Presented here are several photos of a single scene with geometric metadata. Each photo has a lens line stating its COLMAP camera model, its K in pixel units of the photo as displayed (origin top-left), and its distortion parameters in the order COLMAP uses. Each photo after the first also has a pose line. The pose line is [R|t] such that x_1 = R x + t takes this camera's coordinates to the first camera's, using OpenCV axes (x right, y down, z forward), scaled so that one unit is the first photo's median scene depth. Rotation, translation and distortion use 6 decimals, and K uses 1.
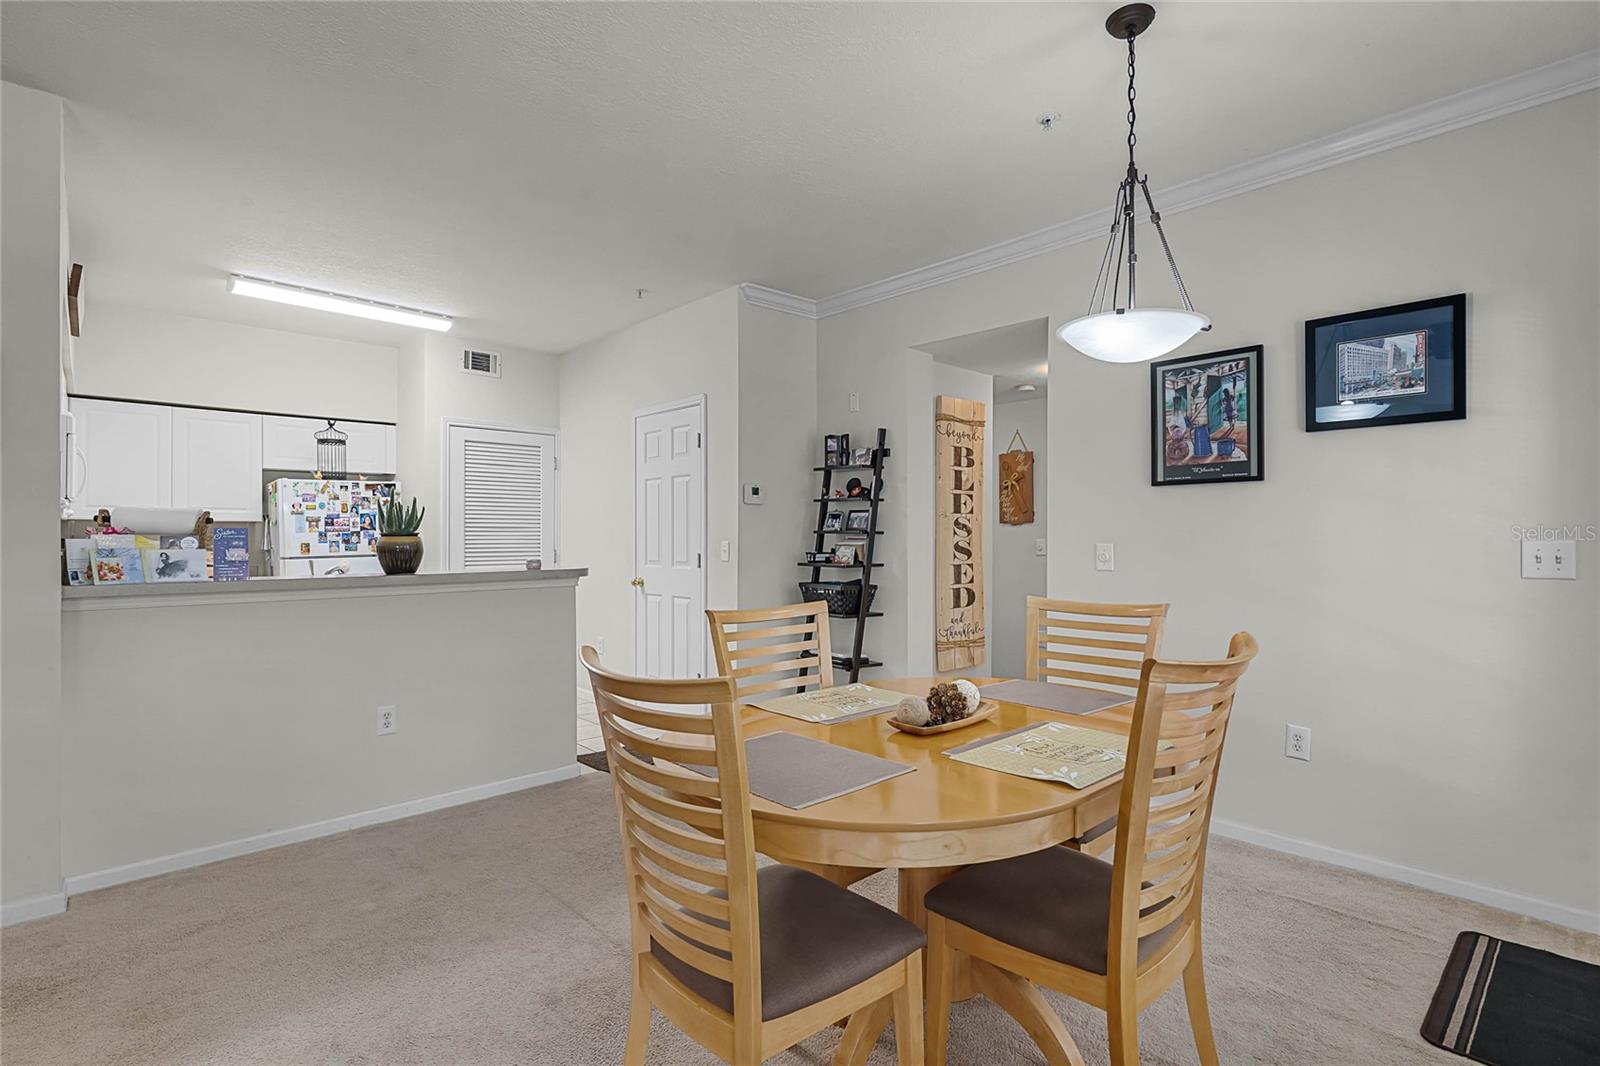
lens RADIAL K [[754.8, 0, 810.1], [0, 754.8, 535.0], [0, 0, 1]] dist [-0.000835, -0.001297]
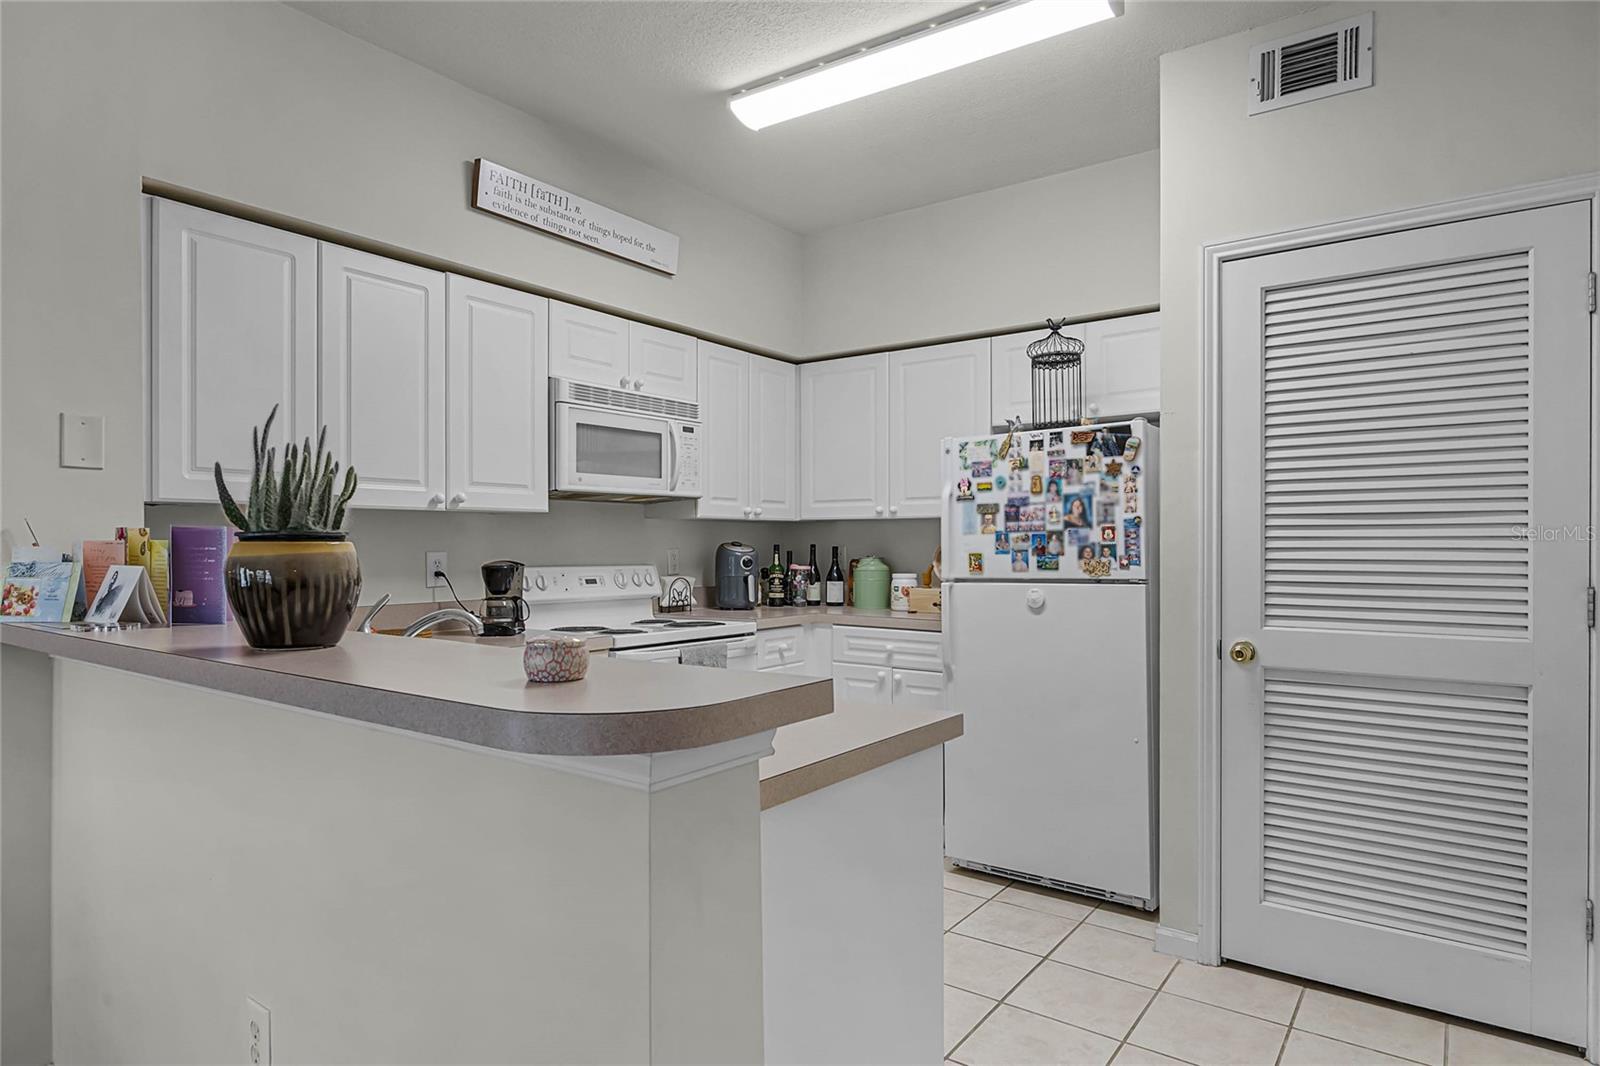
lens RADIAL K [[928.4, 0, 764.7], [0, 928.4, 545.8], [0, 0, 1]] dist [0.007767, -0.001140]
pose [[0.177975, 0.003098, -0.984030, -0.045291], [0.004158, 0.999984, 0.003901, 0.002151], [0.984026, -0.004785, 0.177959, 0.810368]]
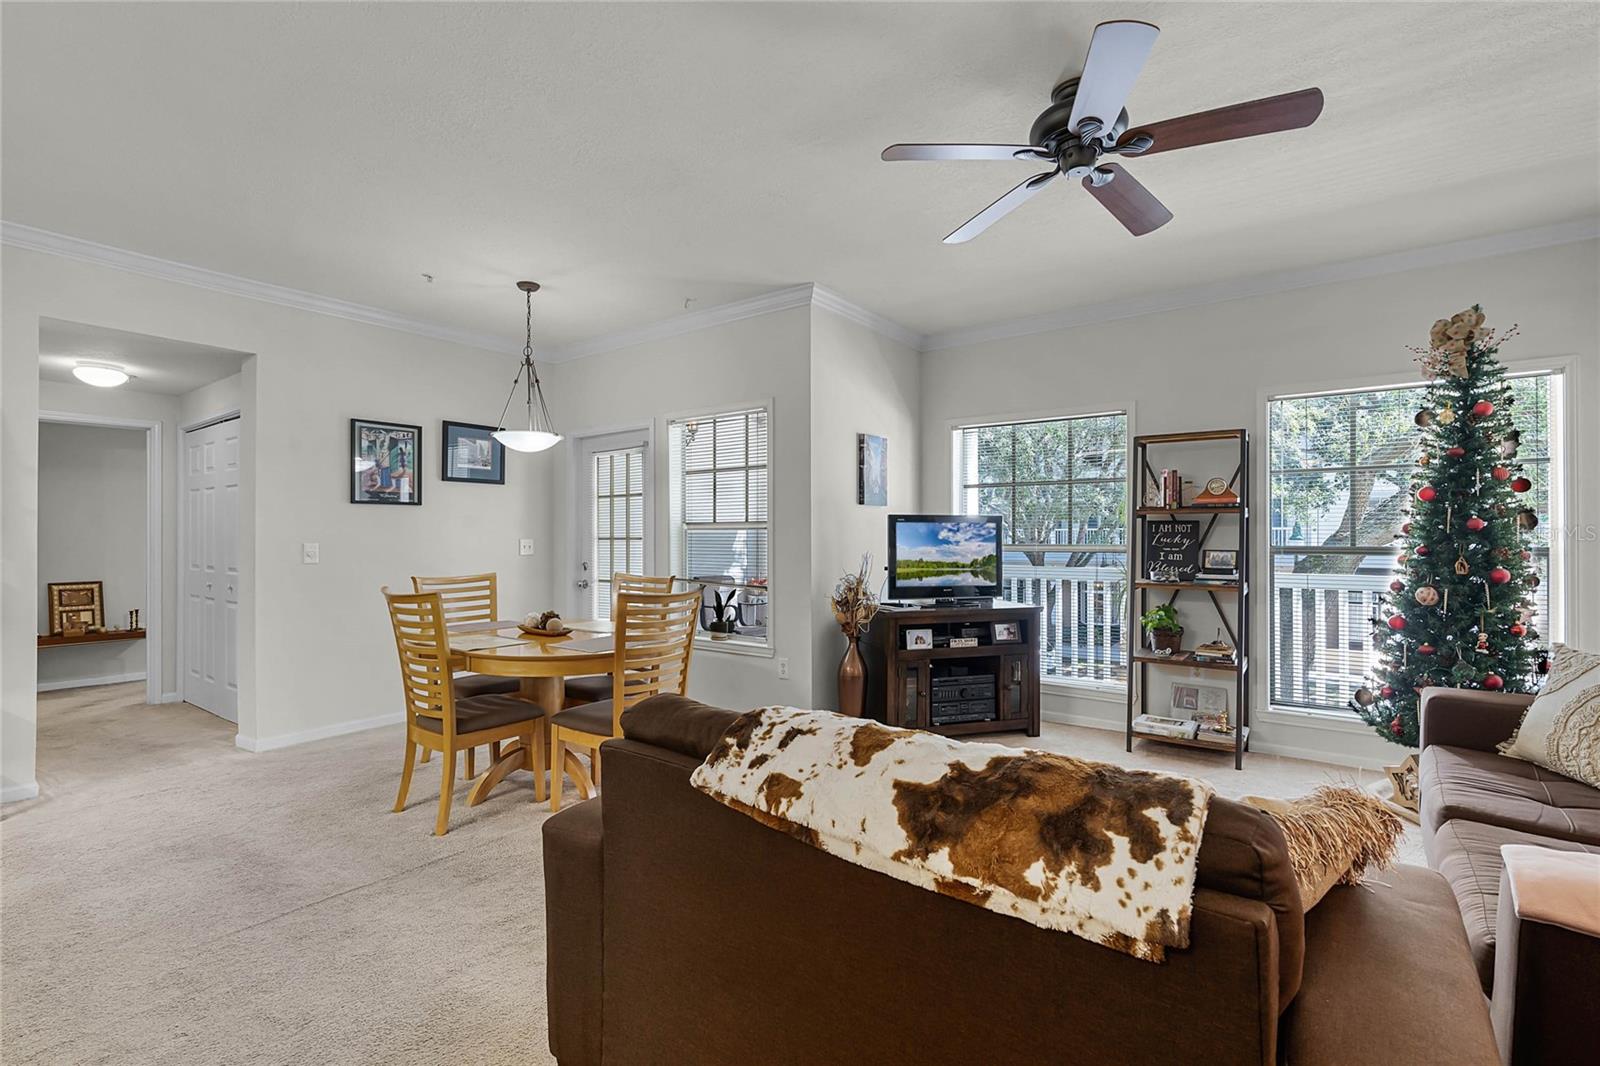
lens RADIAL K [[729.7, 0, 776.1], [0, 729.7, 537.6], [0, 0, 1]] dist [0.007252, -0.002685]
pose [[-0.149277, -0.000770, 0.988795, -0.727760], [0.001327, 0.999999, 0.000979, 0.000273], [-0.988795, 0.001458, -0.149275, 0.279567]]
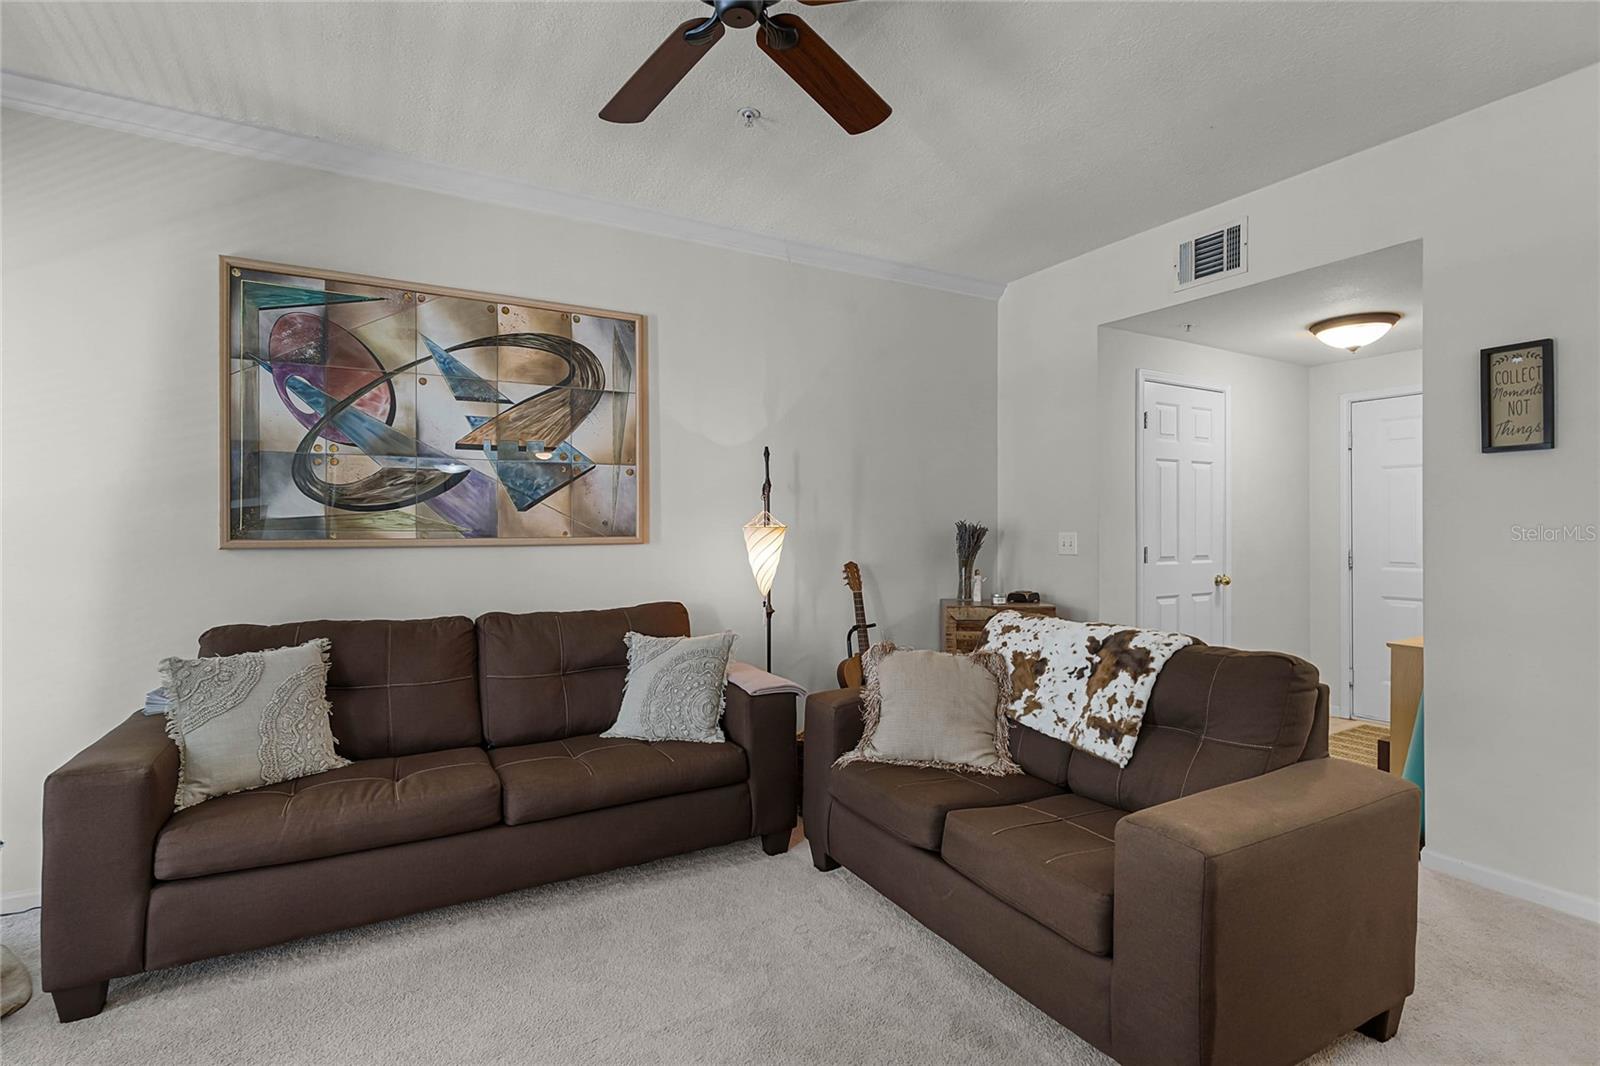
lens RADIAL K [[754.8, 0, 797.3], [0, 754.8, 527.3], [0, 0, 1]] dist [-0.000835, -0.001297]
pose [[-0.231577, -0.000204, -0.972817, 0.073361], [0.002716, 0.999996, -0.000857, -0.000228], [0.972813, -0.002841, -0.231575, 0.119374]]
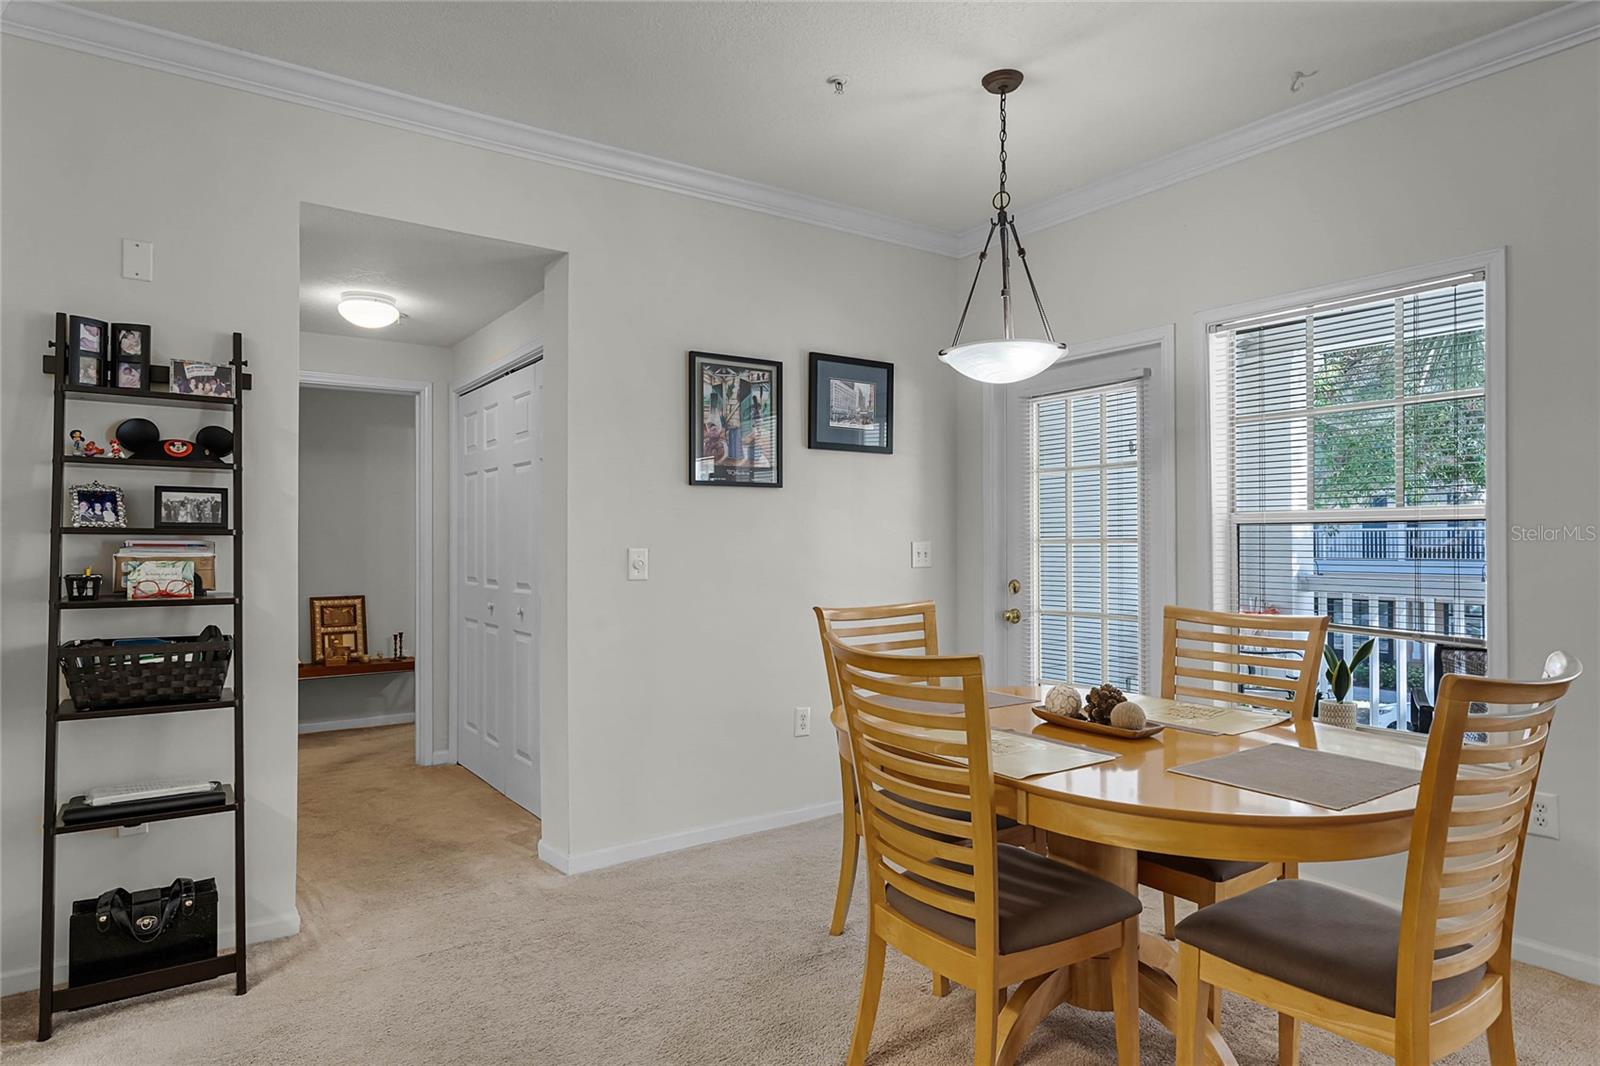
lens RADIAL K [[928.4, 0, 780.0], [0, 928.4, 542.8], [0, 0, 1]] dist [0.007767, -0.001140]
pose [[0.162069, -0.002463, 0.986776, -0.444117], [0.000927, 0.999997, 0.002344, 0.002041], [-0.986779, 0.000534, 0.162071, 0.489696]]
